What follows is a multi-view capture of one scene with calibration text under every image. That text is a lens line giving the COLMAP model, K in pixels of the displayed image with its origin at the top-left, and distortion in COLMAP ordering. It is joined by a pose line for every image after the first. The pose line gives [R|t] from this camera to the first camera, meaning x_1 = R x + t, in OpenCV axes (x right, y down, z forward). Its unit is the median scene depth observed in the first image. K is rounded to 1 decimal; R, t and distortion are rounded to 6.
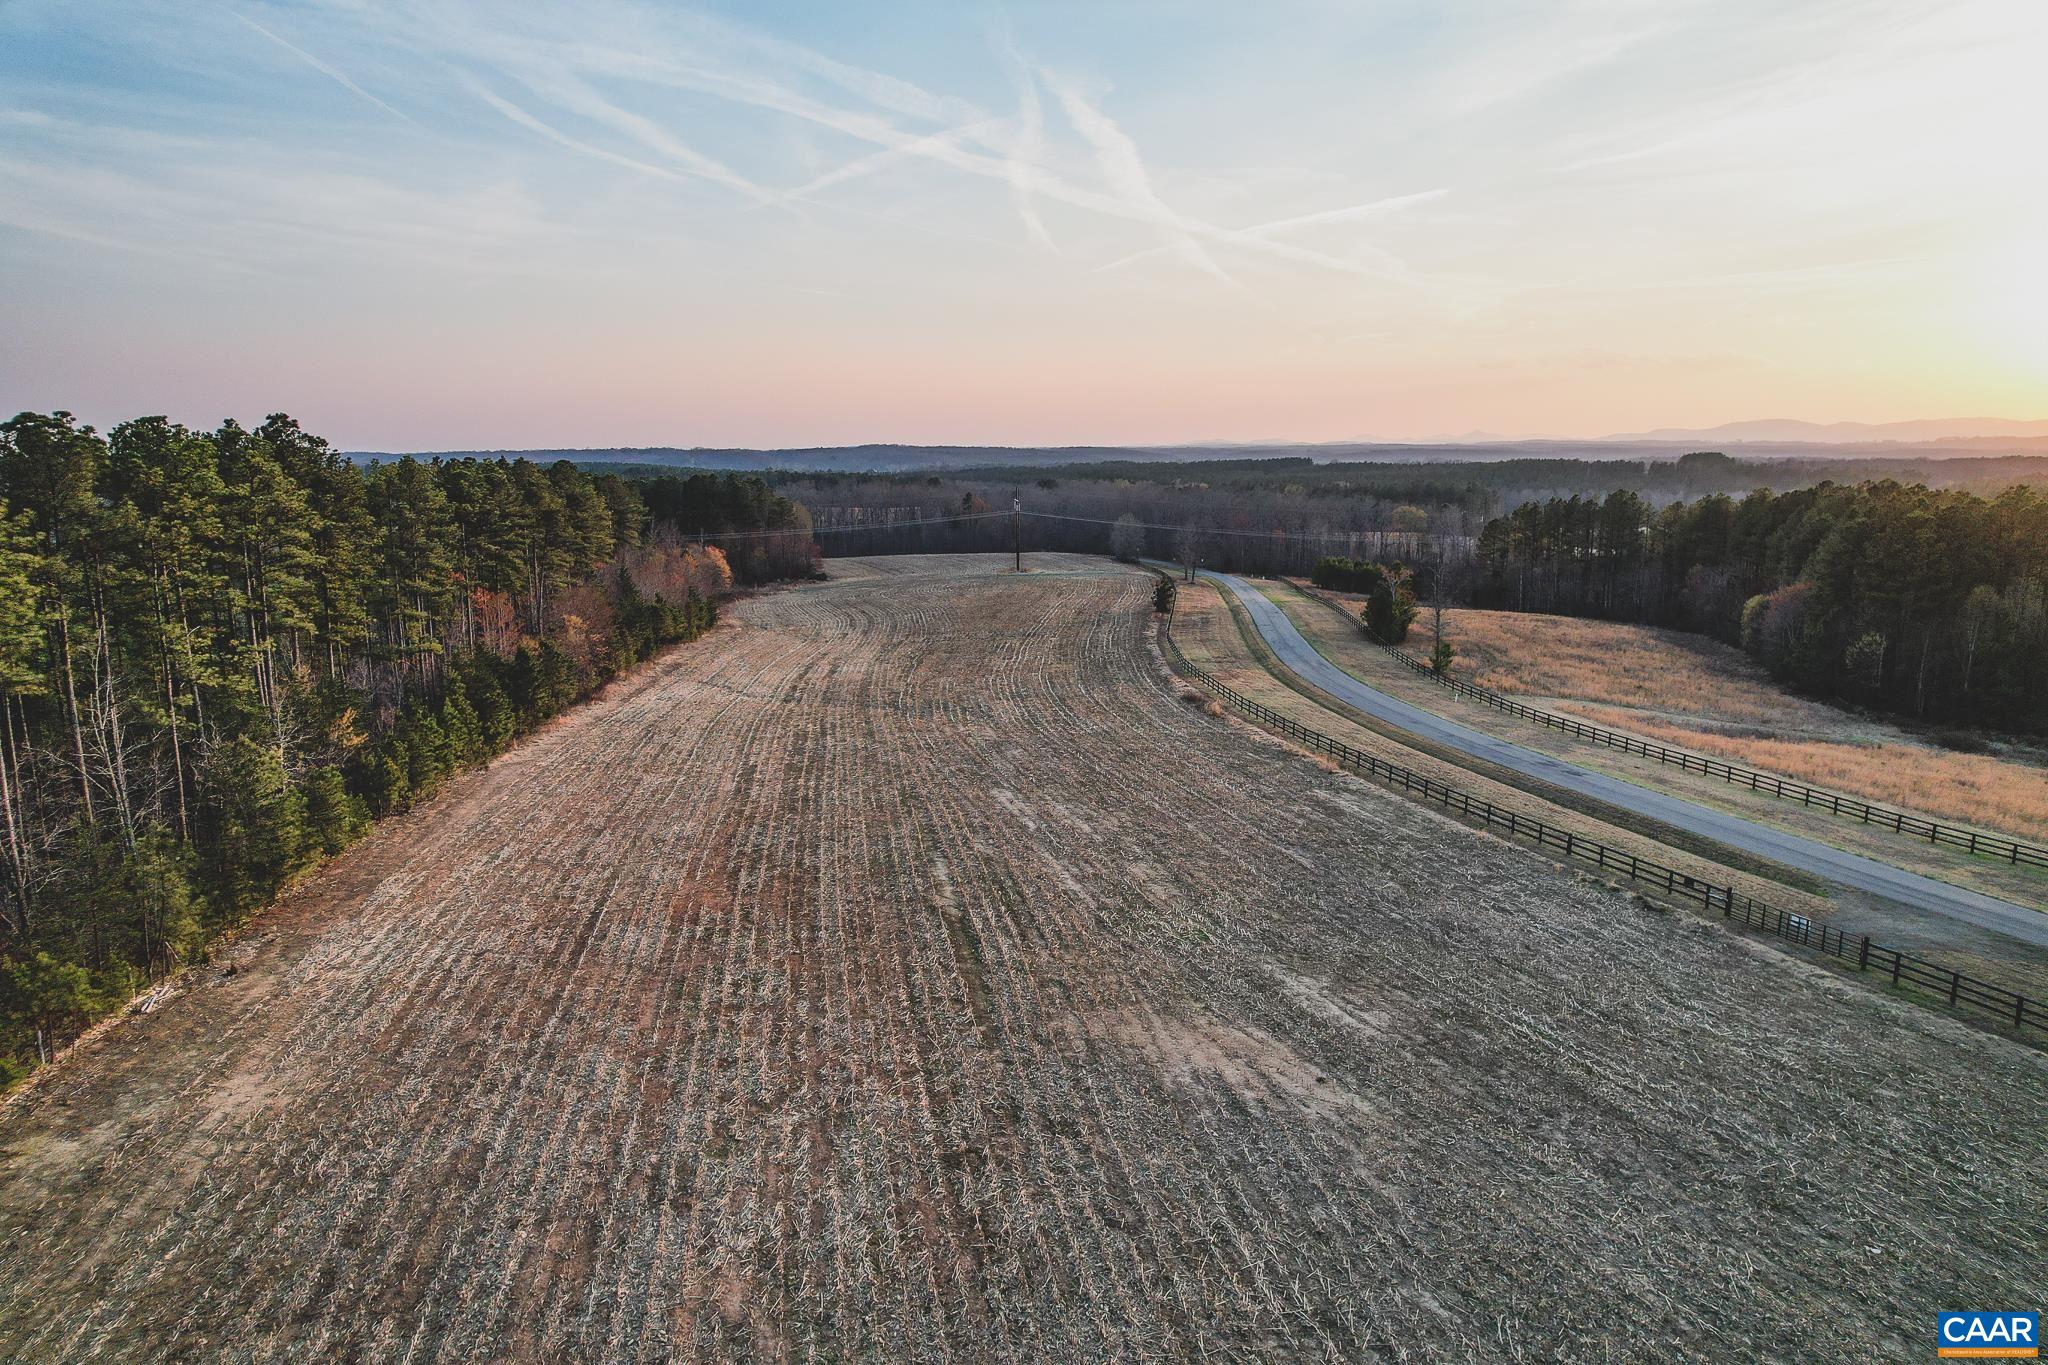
lens RADIAL K [[1317.4, 0, 1024.0], [0, 1317.4, 682.5], [0, 0, 1]] dist [-0.072696, 0.065820]
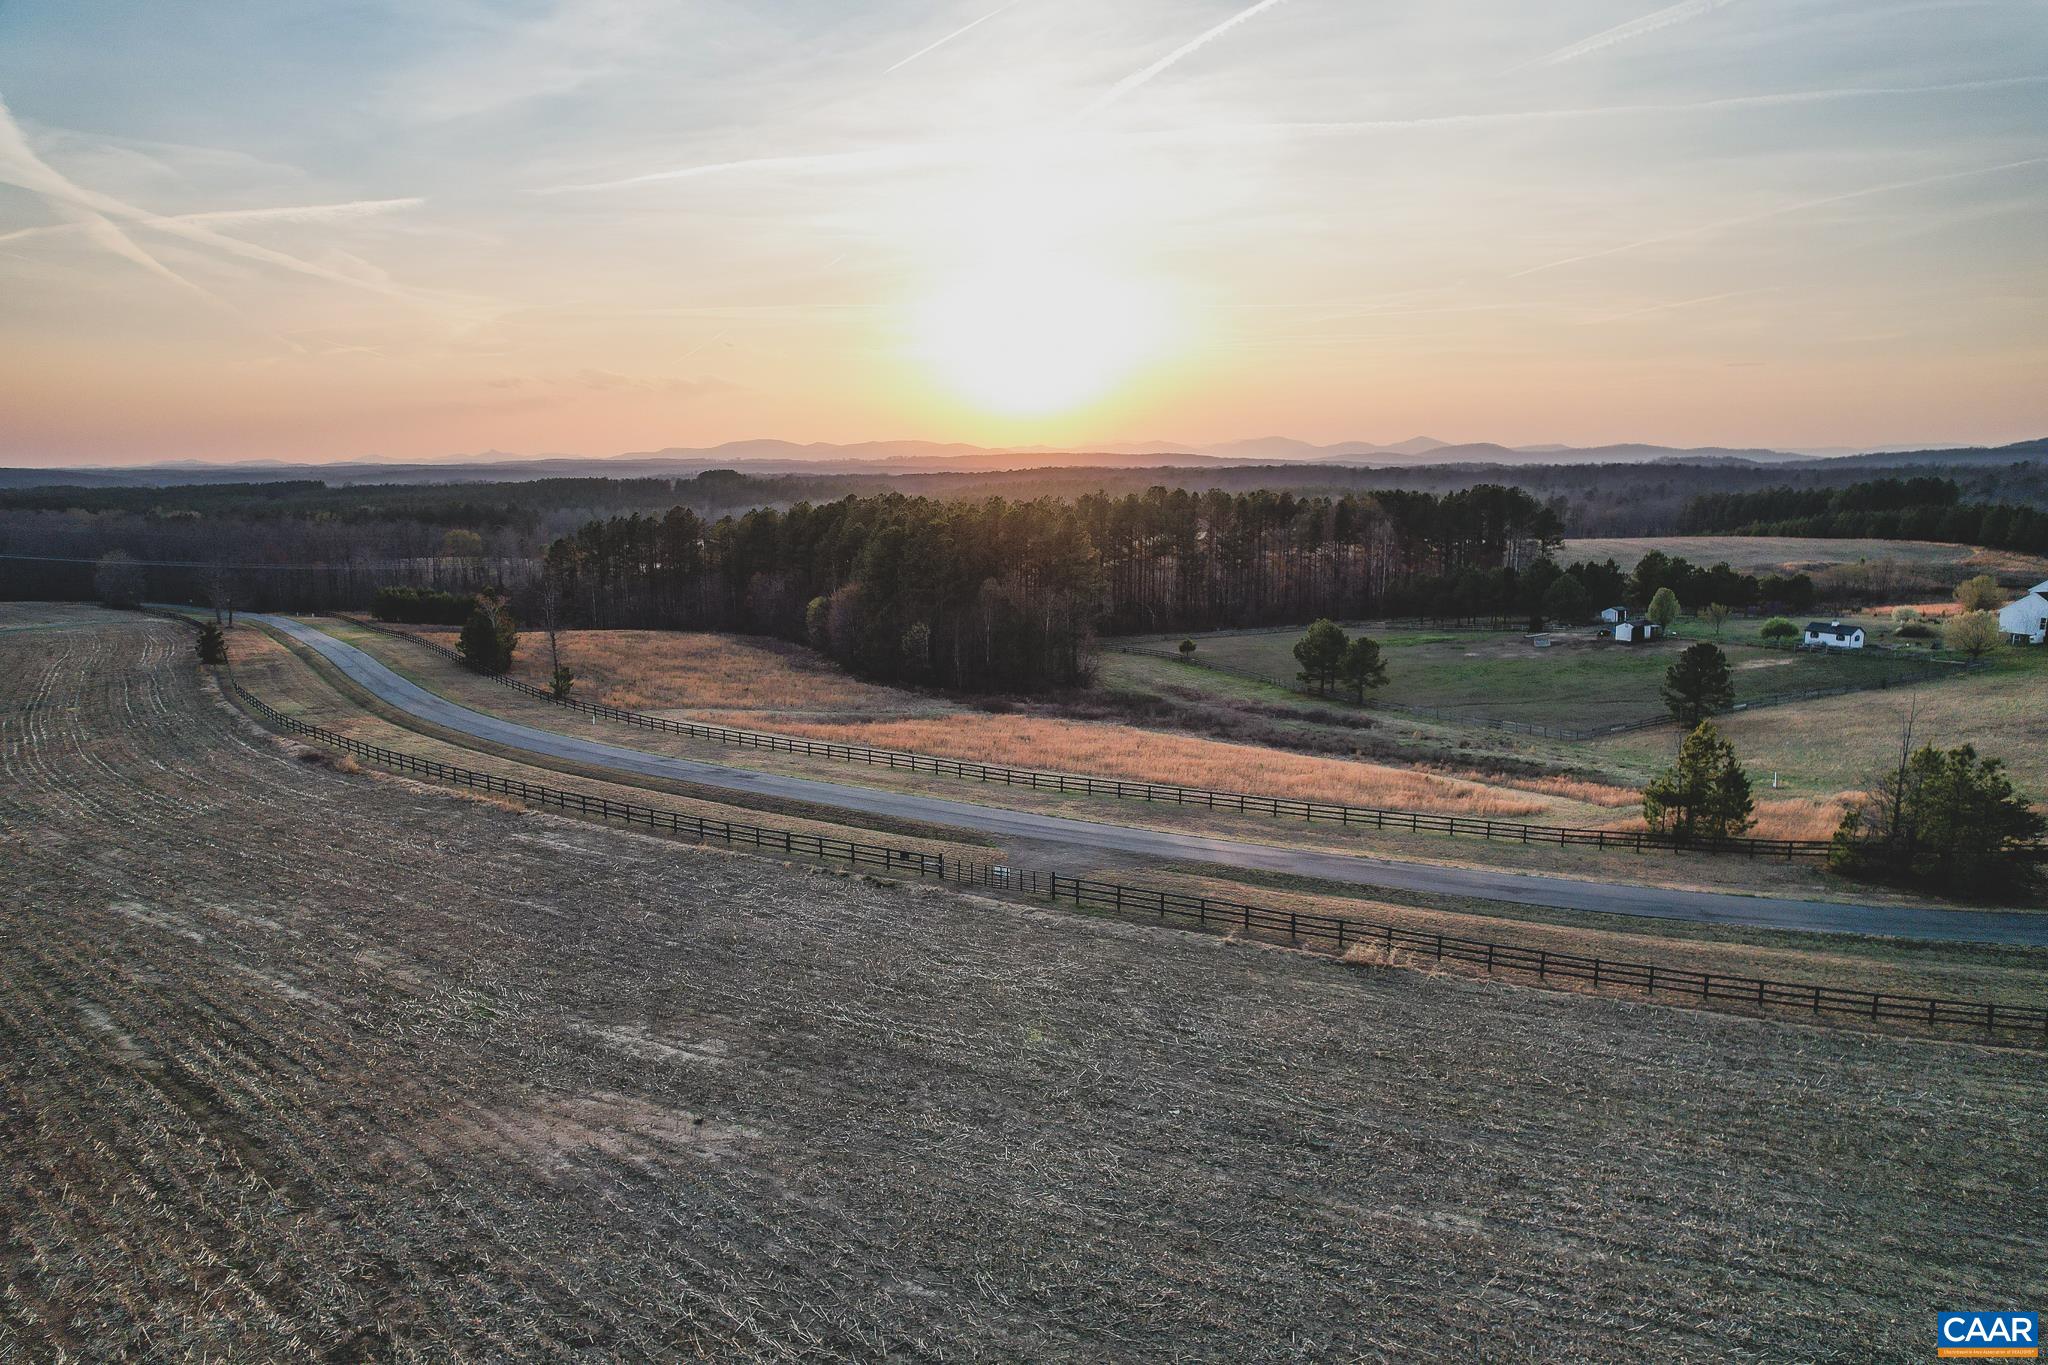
lens RADIAL K [[1317.4, 0, 1024.0], [0, 1317.4, 682.5], [0, 0, 1]] dist [-0.072696, 0.065820]
pose [[0.758249, -0.103727, 0.643661, -0.123558], [0.113042, 0.993226, 0.026893, -0.013738], [-0.642091, 0.052369, 0.764838, 0.055815]]
